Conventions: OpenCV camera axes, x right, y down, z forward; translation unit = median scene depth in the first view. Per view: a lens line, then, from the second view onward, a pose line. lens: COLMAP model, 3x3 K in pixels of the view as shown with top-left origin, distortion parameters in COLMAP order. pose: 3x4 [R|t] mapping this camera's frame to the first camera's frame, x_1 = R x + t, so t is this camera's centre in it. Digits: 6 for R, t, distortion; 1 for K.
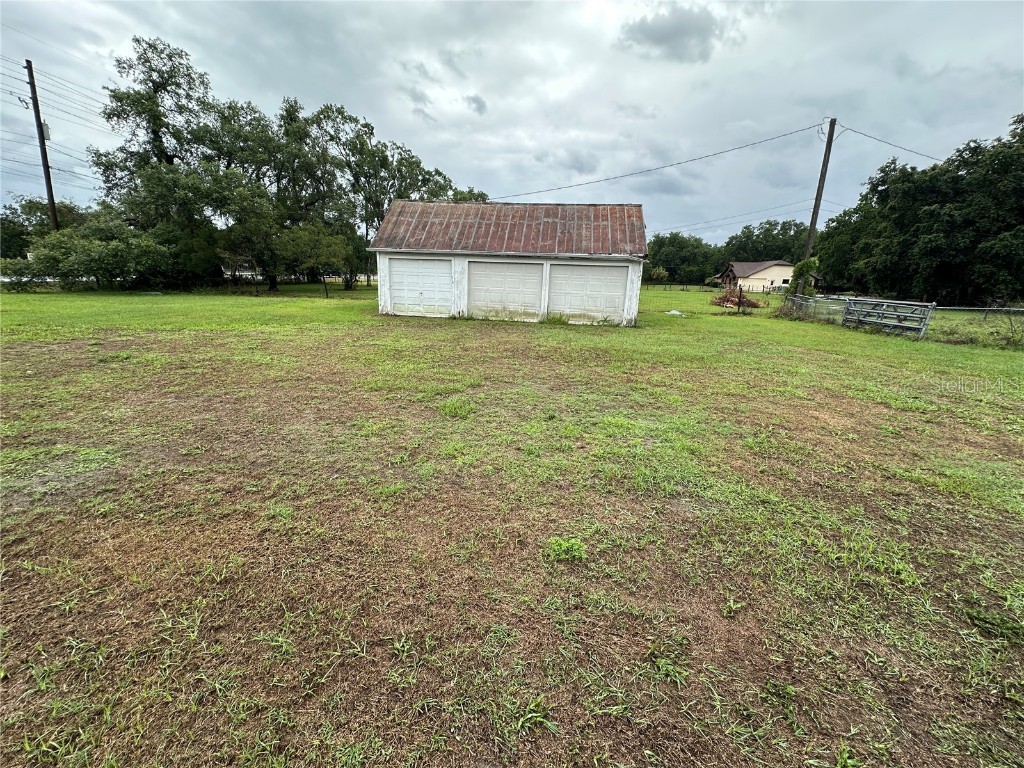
lens RADIAL K [[409.8, 0, 513.3], [0, 409.8, 384.1], [0, 0, 1]] dist [0.002414, 0.000048]
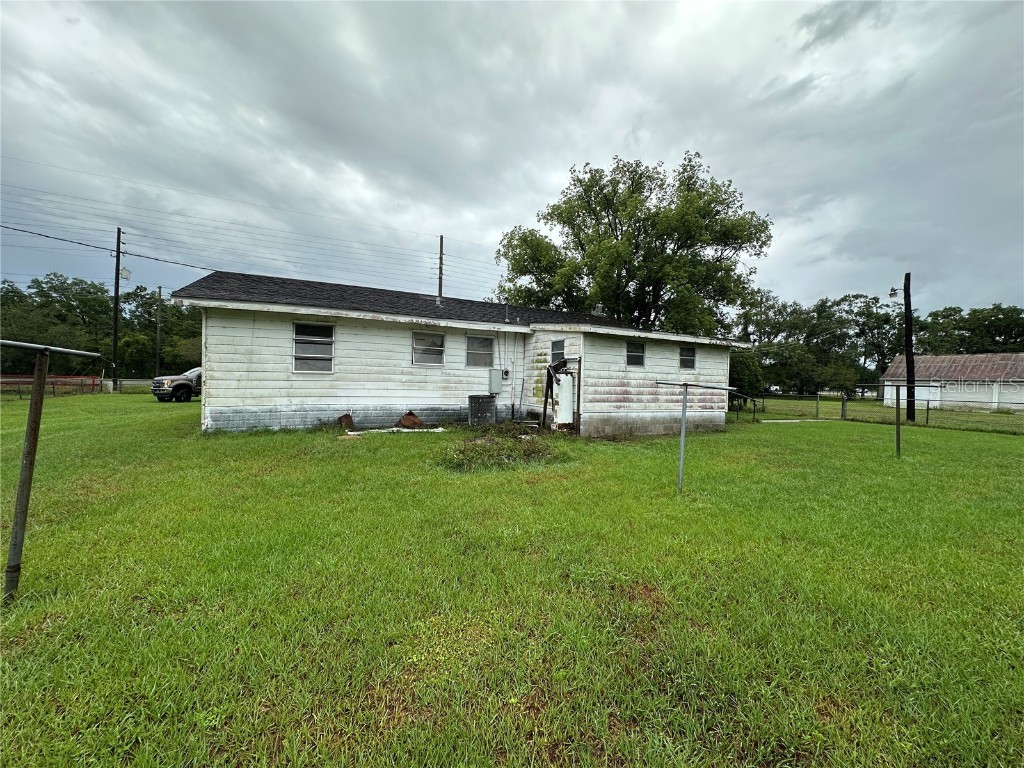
lens RADIAL K [[409.8, 0, 513.3], [0, 409.8, 384.1], [0, 0, 1]] dist [0.002414, 0.000048]
pose [[0.539959, -0.012088, -0.841604, 0.219641], [-0.227221, 0.960679, -0.159580, 0.249564], [0.810441, 0.277397, 0.515981, -0.860028]]
